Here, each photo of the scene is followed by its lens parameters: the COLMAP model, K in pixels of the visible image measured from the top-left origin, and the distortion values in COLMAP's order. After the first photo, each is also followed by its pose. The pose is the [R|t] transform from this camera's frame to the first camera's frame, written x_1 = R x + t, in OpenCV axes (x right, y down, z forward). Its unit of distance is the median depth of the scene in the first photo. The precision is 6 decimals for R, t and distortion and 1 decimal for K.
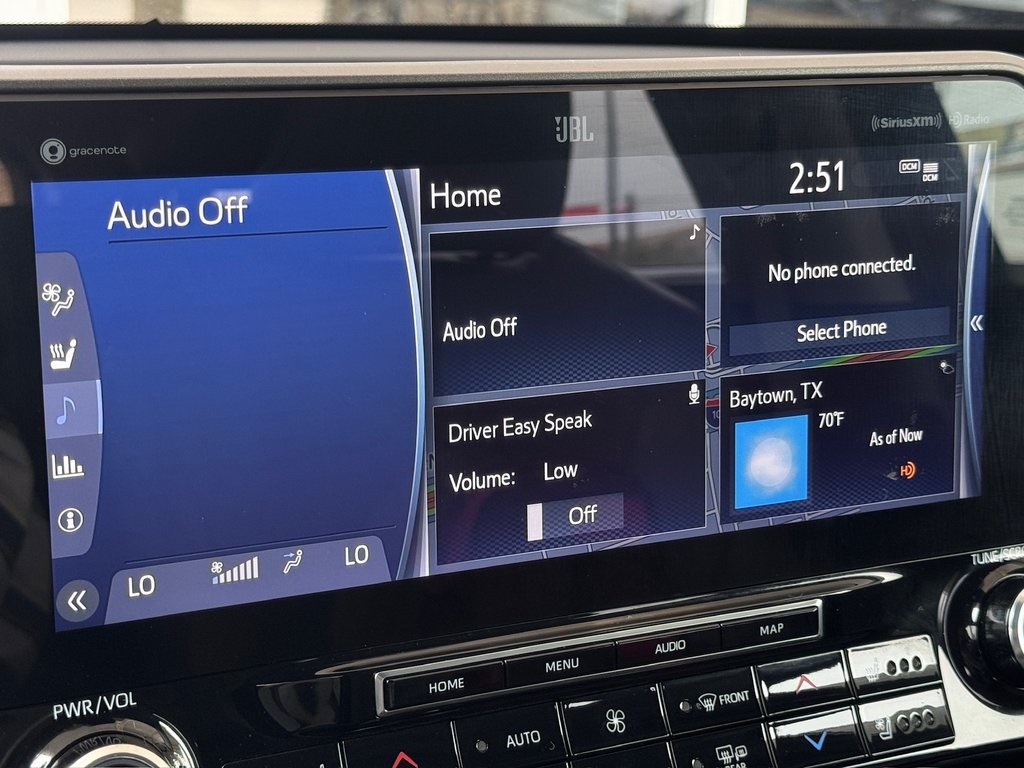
lens RADIAL K [[1909.3, 0, 514.6], [0, 1909.3, 379.4], [0, 0, 1]] dist [0.133880, 0.000000]
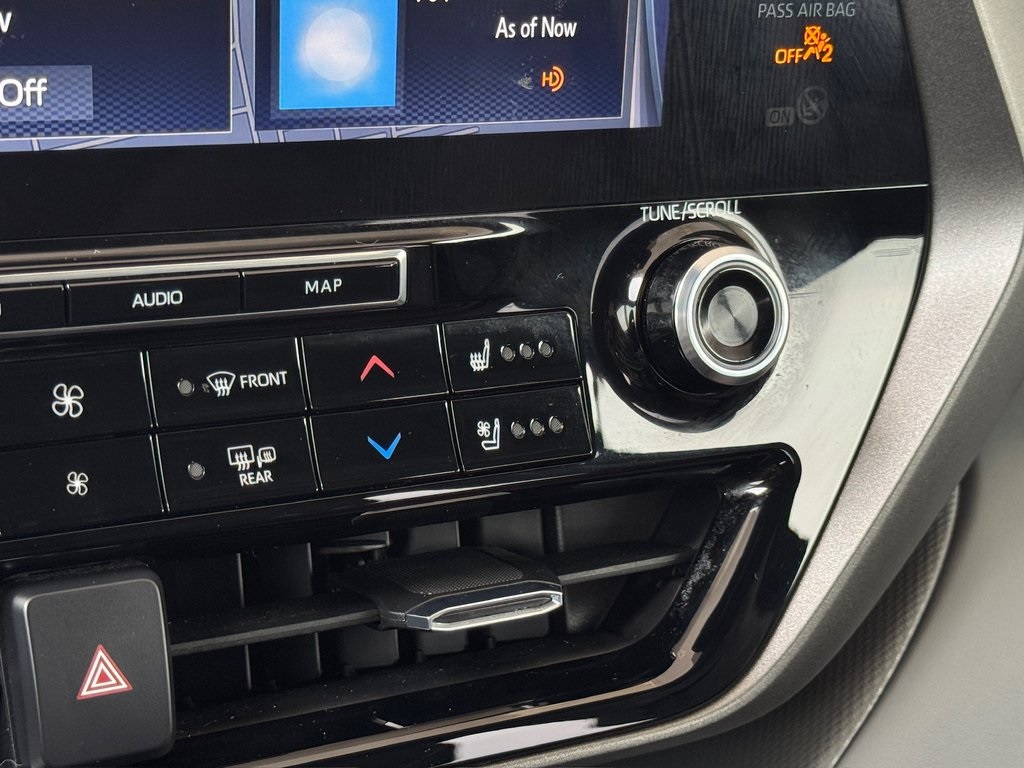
lens RADIAL K [[1899.9, 0, 511.3], [0, 1899.9, 381.8], [0, 0, 1]] dist [0.124973, 0.000000]
pose [[0.998127, 0.051442, 0.033098, 0.180466], [-0.055179, 0.990720, 0.124212, 0.074834], [-0.026401, -0.125806, 0.991704, 0.307021]]
